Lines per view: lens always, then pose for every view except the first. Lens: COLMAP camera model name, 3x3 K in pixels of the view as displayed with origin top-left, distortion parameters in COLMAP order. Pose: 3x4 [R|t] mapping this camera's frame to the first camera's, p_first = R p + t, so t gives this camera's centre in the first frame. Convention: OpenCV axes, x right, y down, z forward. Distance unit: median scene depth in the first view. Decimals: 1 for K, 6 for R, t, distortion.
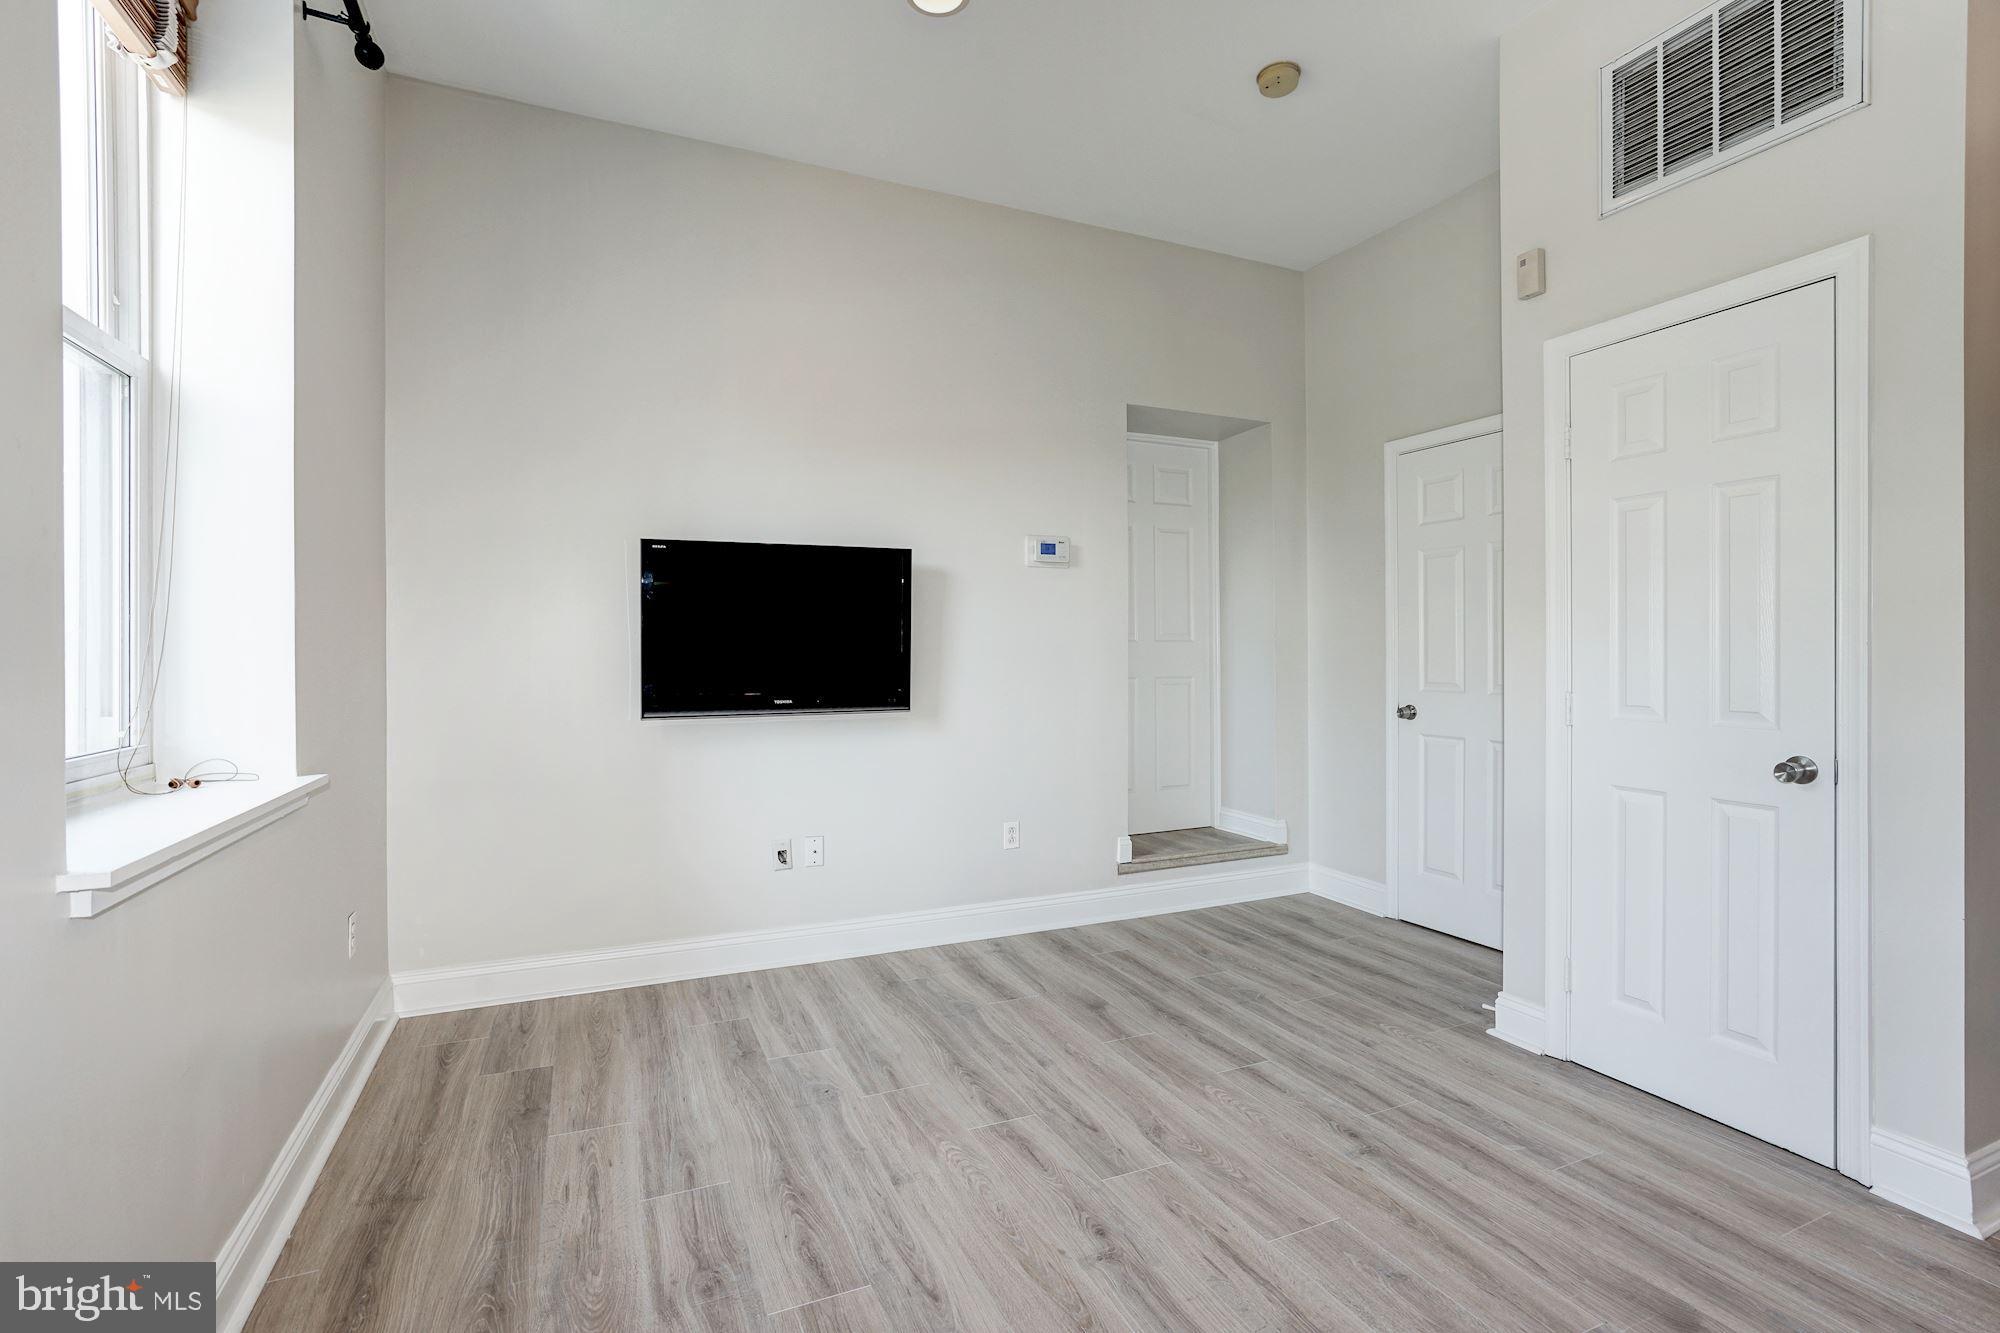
lens RADIAL K [[915.8, 0, 996.5], [0, 915.8, 656.0], [0, 0, 1]] dist [-0.040551, 0.018793]
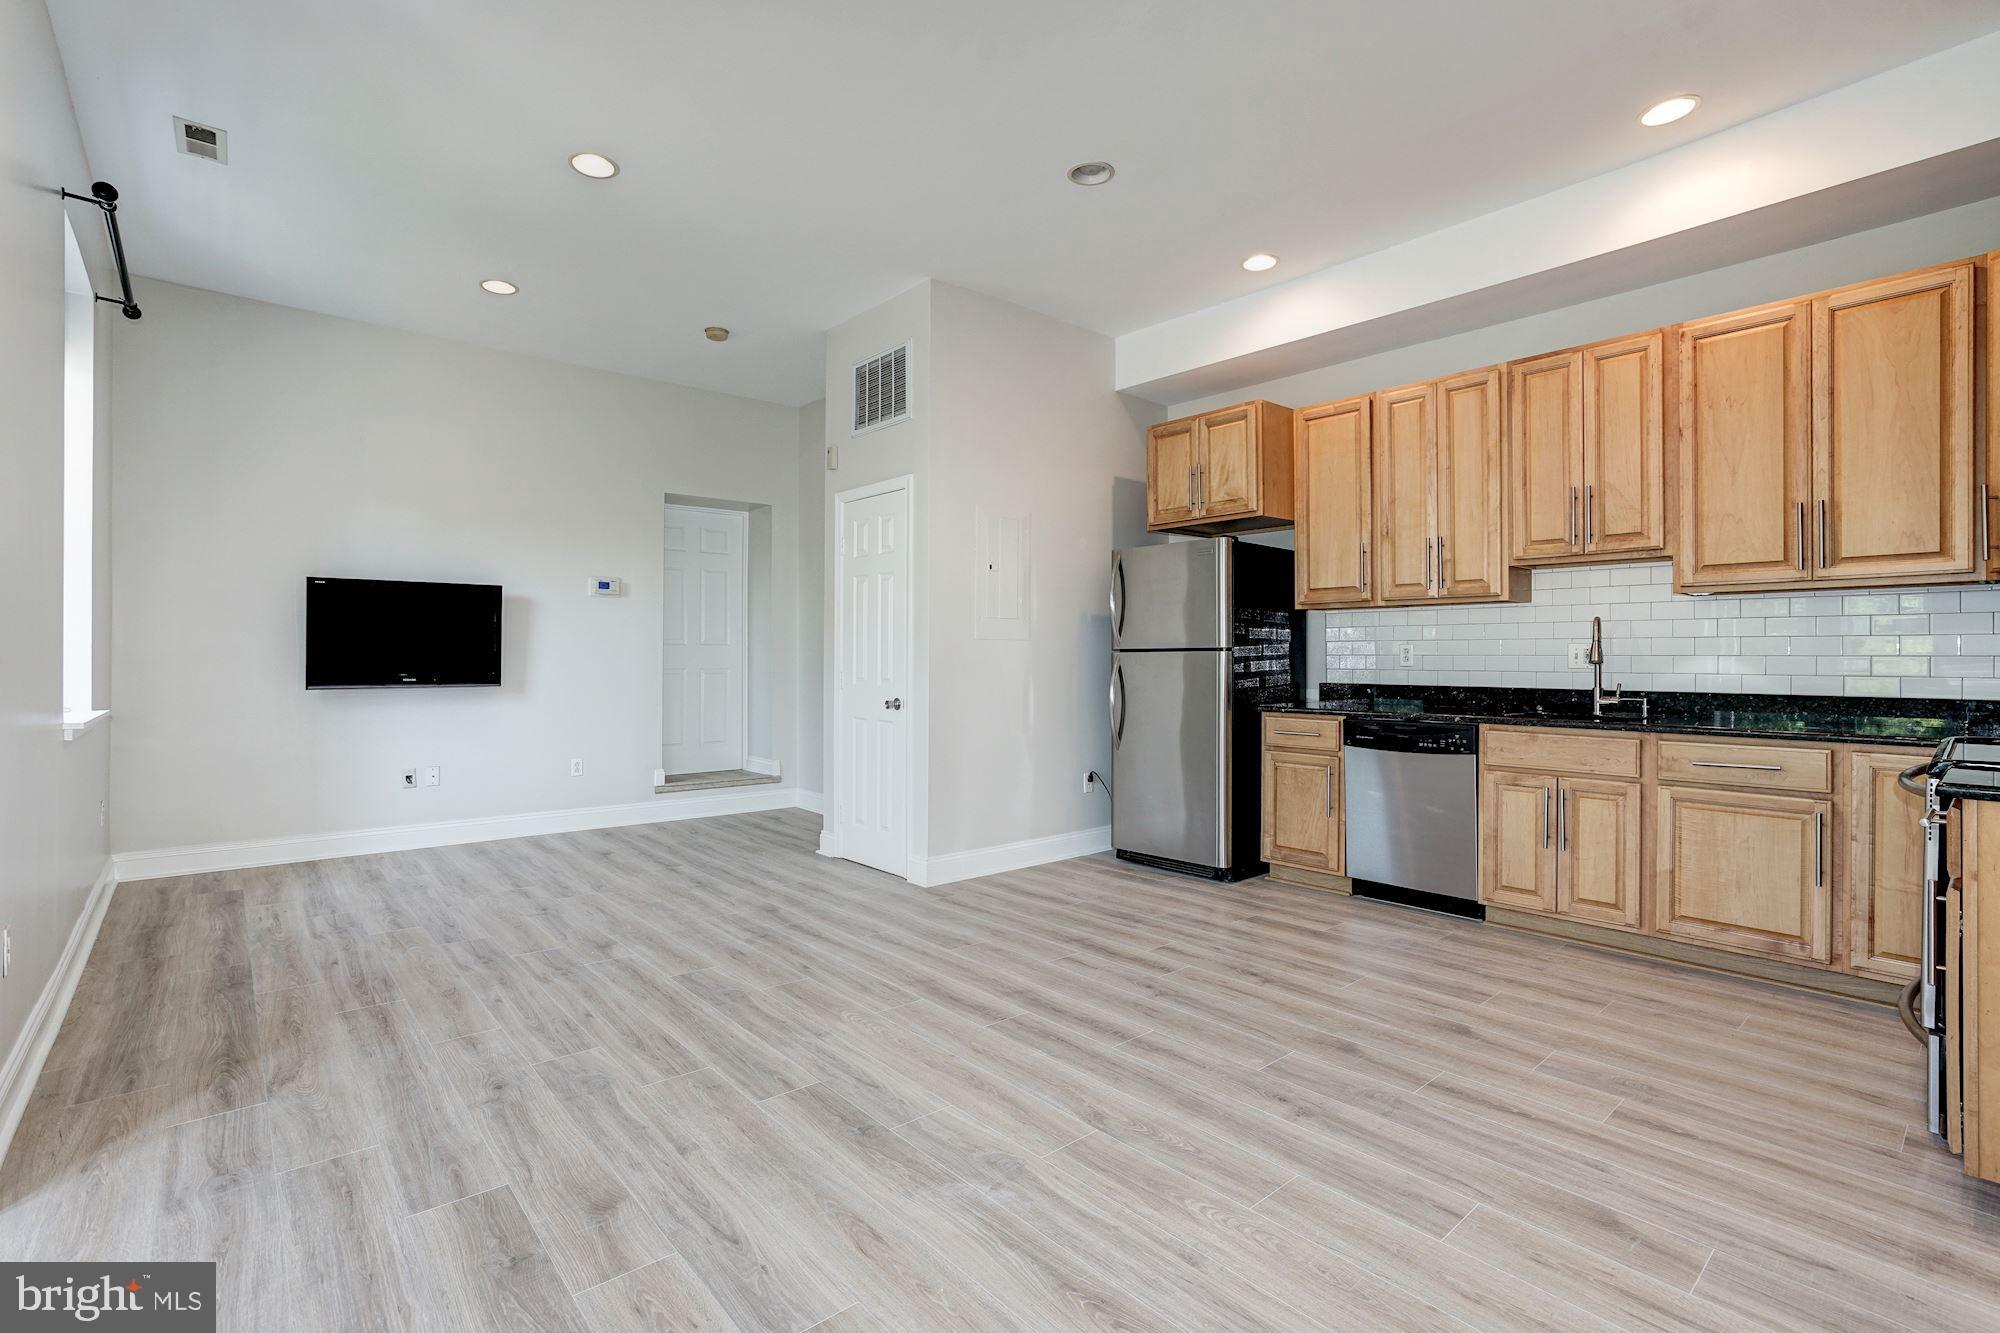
lens RADIAL K [[915.8, 0, 998.8], [0, 915.8, 656.3], [0, 0, 1]] dist [-0.040551, 0.018793]
pose [[0.958122, 0.007485, 0.286262, 0.355993], [-0.006039, 0.999964, -0.005933, 0.013975], [-0.286296, 0.003955, 0.958133, -0.950059]]
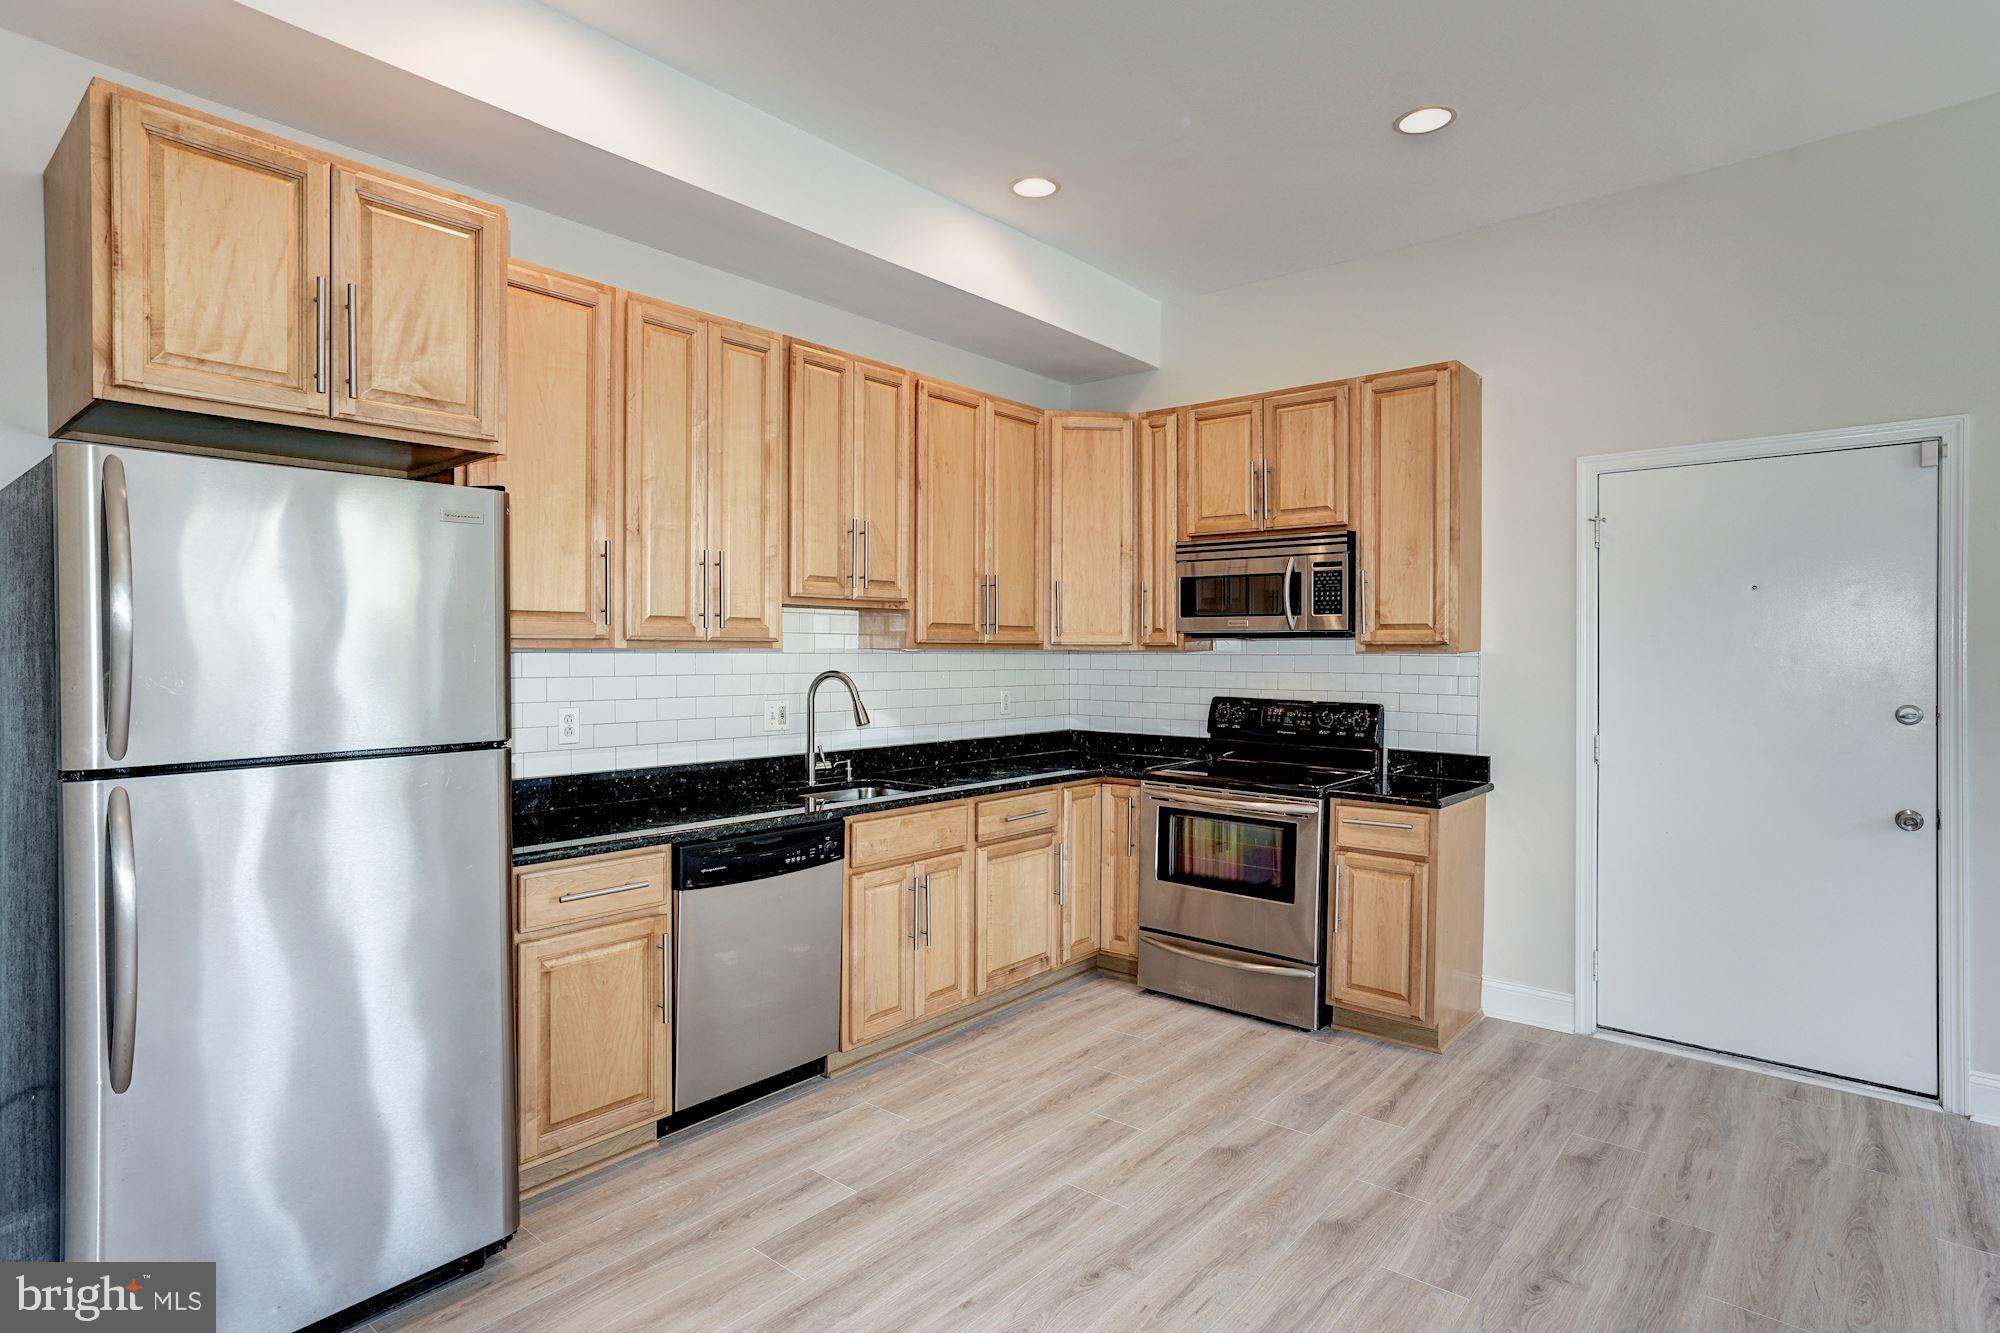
lens RADIAL K [[1038.2, 0, 989.2], [0, 1038.2, 654.5], [0, 0, 1]] dist [-0.023362, 0.016738]
pose [[-0.421934, 0.004099, 0.906617, 0.298677], [0.004511, 0.999987, -0.002422, -0.077056], [-0.906615, 0.003068, -0.421947, 0.493051]]
